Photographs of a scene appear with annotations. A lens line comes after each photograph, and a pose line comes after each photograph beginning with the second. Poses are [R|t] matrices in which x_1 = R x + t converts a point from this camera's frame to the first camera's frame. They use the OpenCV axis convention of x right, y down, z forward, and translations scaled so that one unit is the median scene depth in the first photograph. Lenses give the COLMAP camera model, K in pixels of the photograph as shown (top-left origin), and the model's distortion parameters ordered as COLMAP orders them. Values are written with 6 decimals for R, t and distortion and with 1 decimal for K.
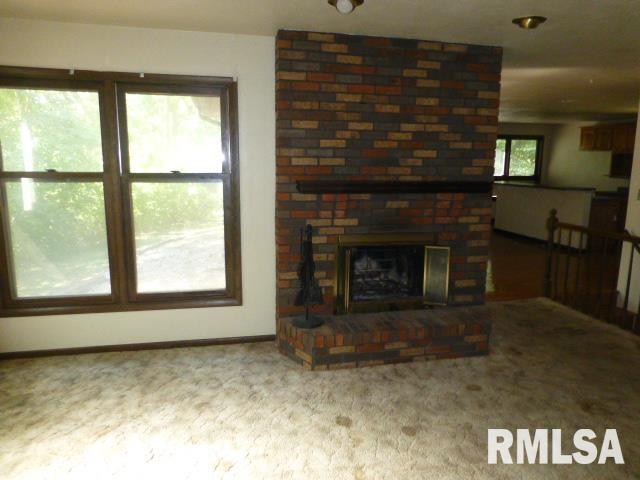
lens RADIAL K [[461.8, 0, 319.6], [0, 461.8, 239.7], [0, 0, 1]] dist [0.003815, 0.000276]
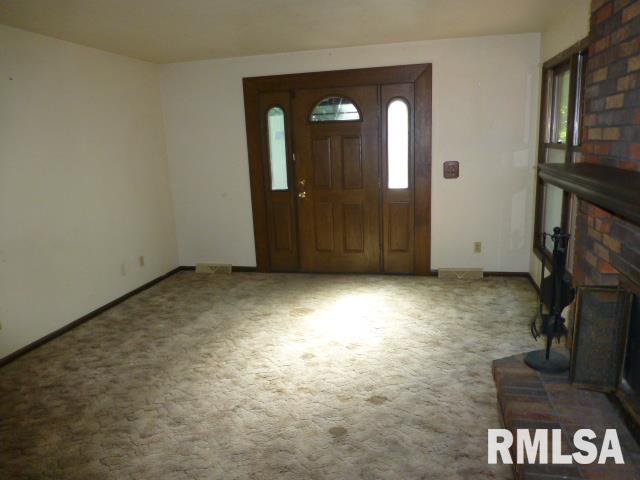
lens RADIAL K [[461.8, 0, 319.9], [0, 461.8, 239.2], [0, 0, 1]] dist [0.003815, 0.000276]
pose [[-0.430457, 0.198410, -0.880534, 0.869828], [-0.111429, 0.956397, 0.269977, -0.186276], [0.895707, 0.214330, -0.389579, 1.138504]]
